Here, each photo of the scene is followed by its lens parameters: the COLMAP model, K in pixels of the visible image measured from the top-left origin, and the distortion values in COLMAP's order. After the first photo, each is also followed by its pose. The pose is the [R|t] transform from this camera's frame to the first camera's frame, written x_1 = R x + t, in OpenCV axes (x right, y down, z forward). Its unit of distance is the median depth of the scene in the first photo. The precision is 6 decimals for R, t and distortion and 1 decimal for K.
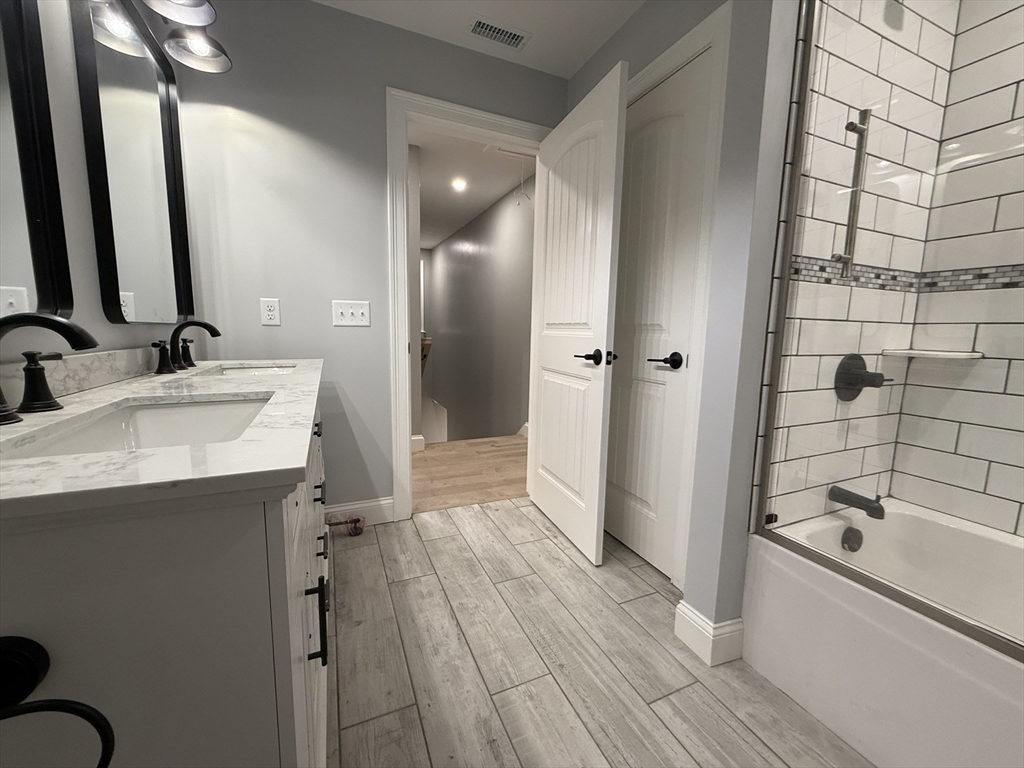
lens RADIAL K [[407.6, 0, 510.0], [0, 407.6, 383.1], [0, 0, 1]] dist [-0.001332, 0.000169]
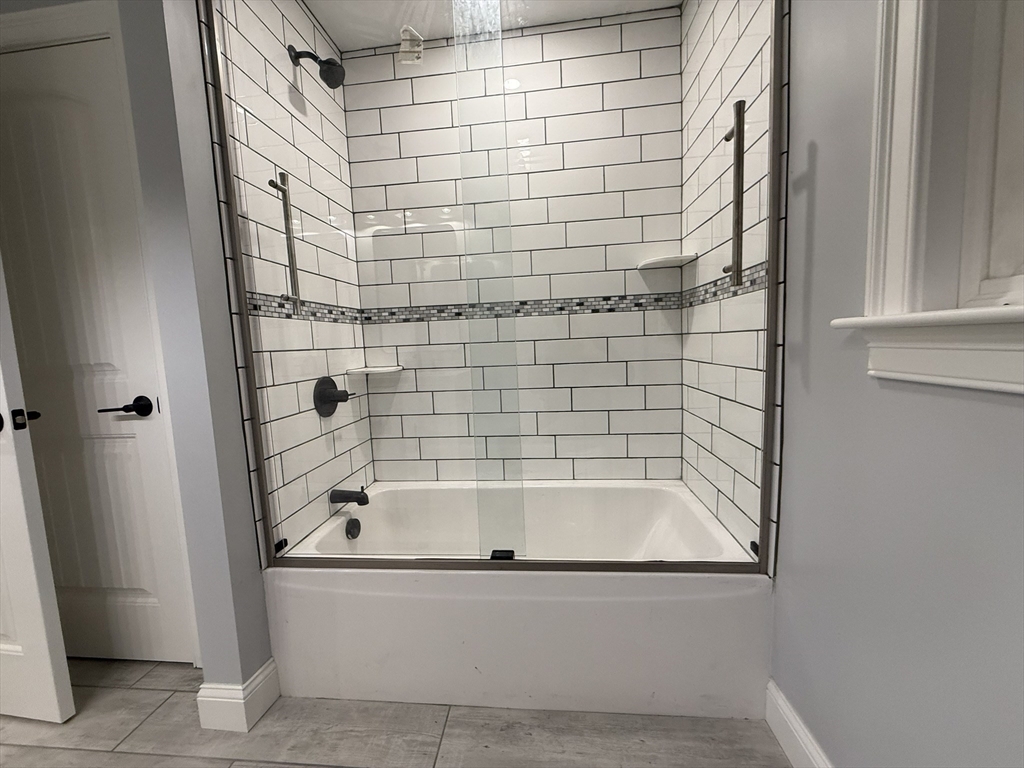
lens RADIAL K [[407.6, 0, 507.2], [0, 407.6, 384.0], [0, 0, 1]] dist [-0.001332, 0.000169]
pose [[0.496192, -0.127444, 0.858809, 0.091368], [0.167240, 0.984673, 0.049496, -0.021717], [-0.851953, 0.119068, 0.509900, -0.054950]]
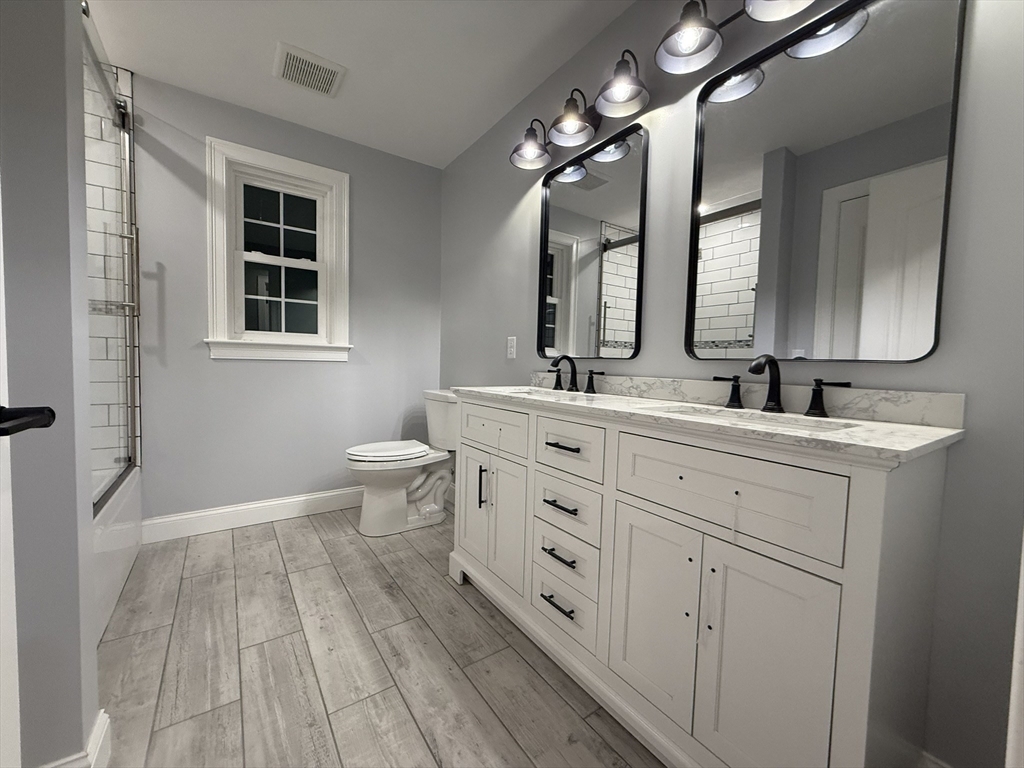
lens RADIAL K [[407.6, 0, 514.1], [0, 407.6, 387.8], [0, 0, 1]] dist [-0.001332, 0.000169]
pose [[-0.979499, -0.030057, -0.199193, -0.102860], [-0.068377, 0.979709, 0.188402, -0.210673], [0.189488, 0.198160, -0.961679, 1.720720]]
